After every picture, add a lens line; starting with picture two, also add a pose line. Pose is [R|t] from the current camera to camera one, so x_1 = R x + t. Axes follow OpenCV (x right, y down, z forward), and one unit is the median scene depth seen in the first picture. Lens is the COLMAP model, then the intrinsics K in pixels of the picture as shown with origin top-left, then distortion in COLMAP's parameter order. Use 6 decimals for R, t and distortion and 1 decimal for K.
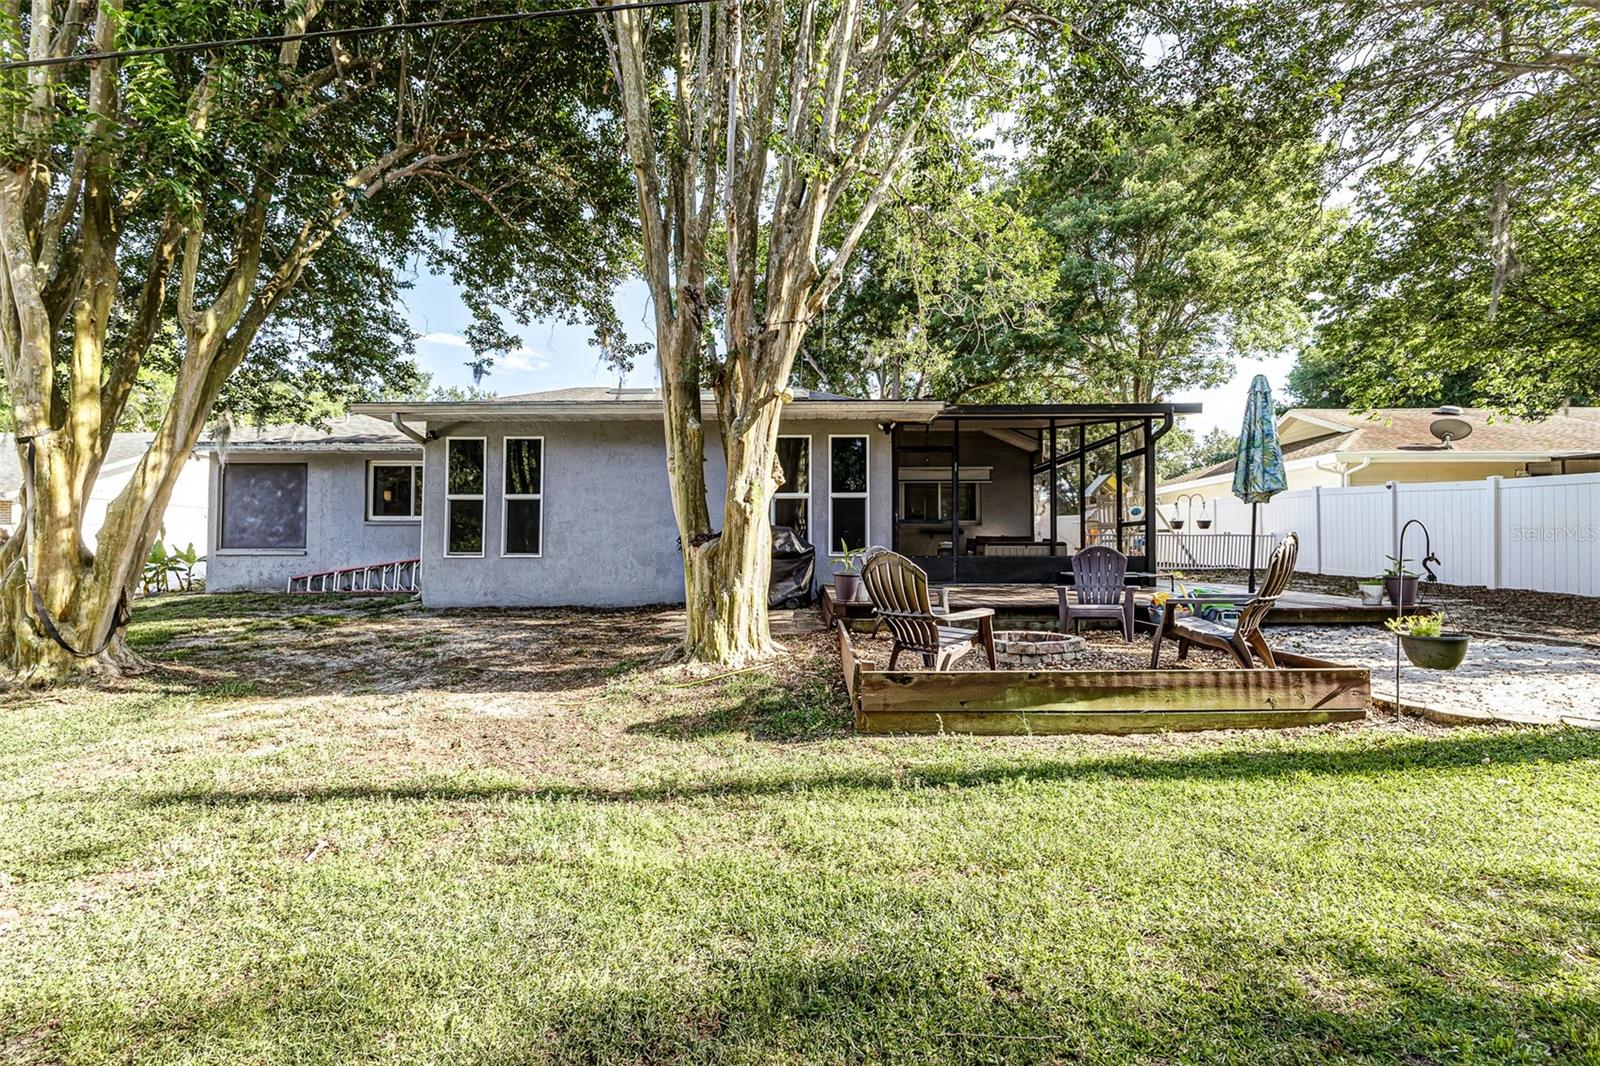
lens RADIAL K [[701.7, 0, 798.2], [0, 701.7, 527.5], [0, 0, 1]] dist [0.012285, -0.002537]
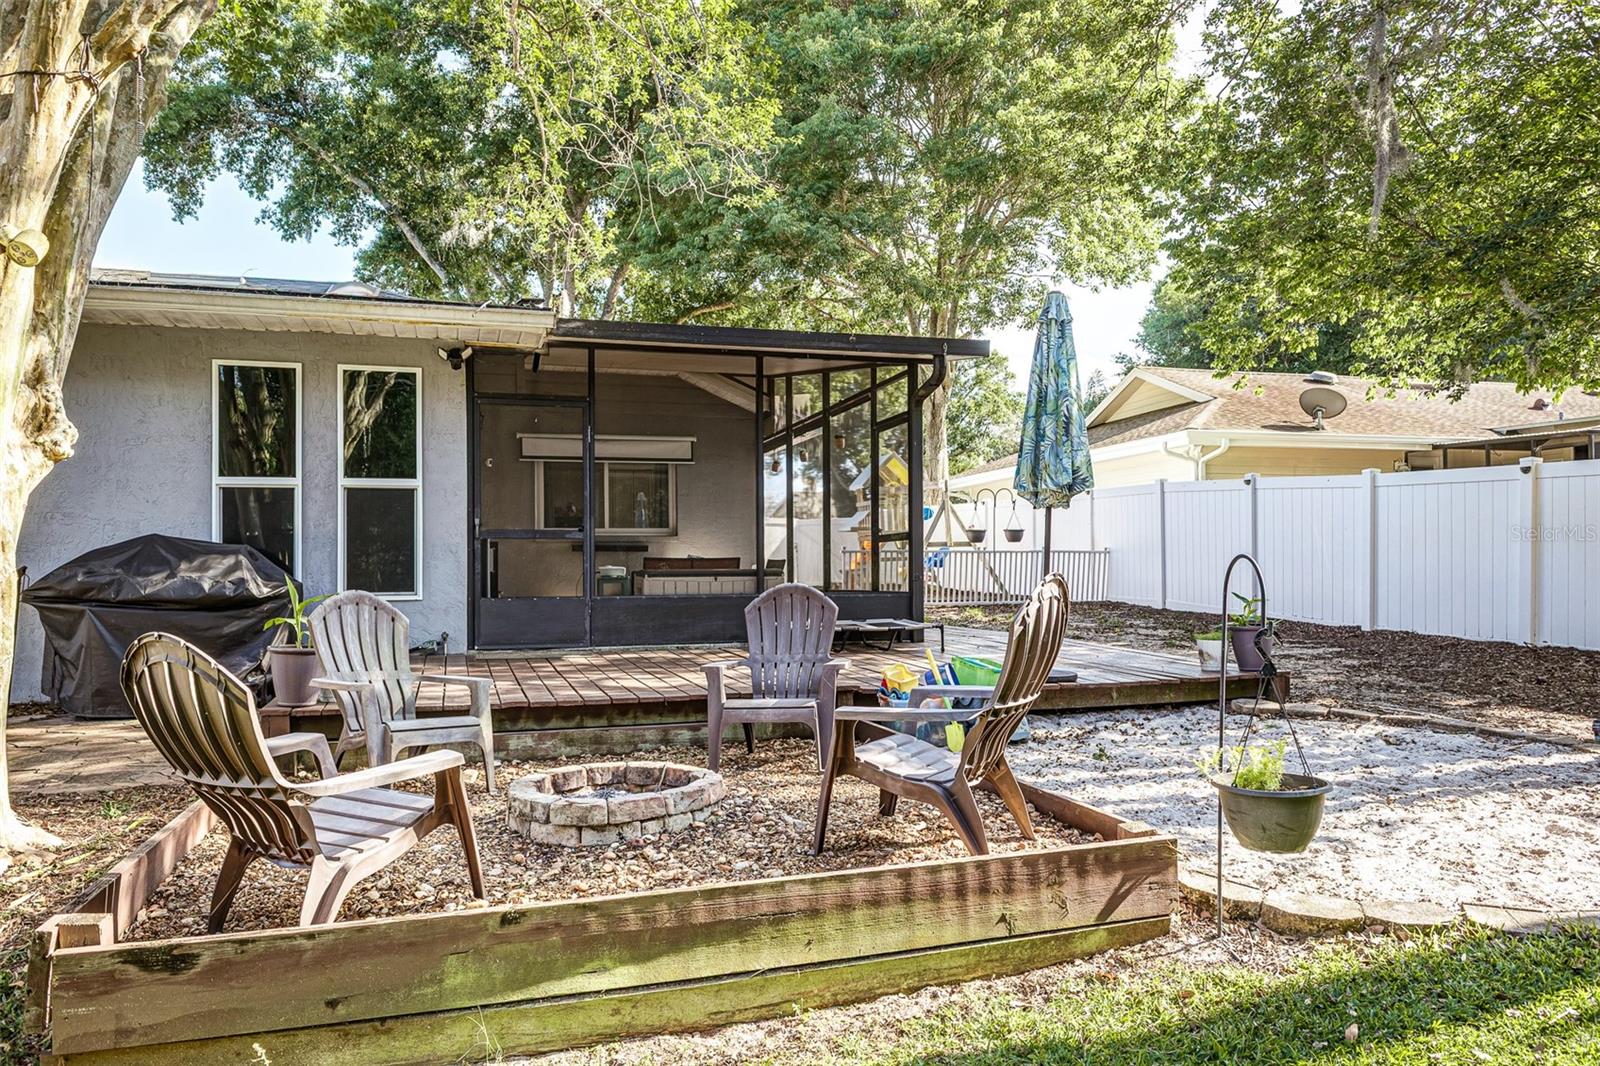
lens RADIAL K [[1097.1, 0, 799.1], [0, 1097.1, 543.5], [0, 0, 1]] dist [0.017484, -0.006040]
pose [[0.956114, -0.001805, 0.292988, 0.109404], [-0.001499, 0.999938, 0.011054, -0.009227], [-0.292989, -0.011008, 0.956052, 0.110356]]
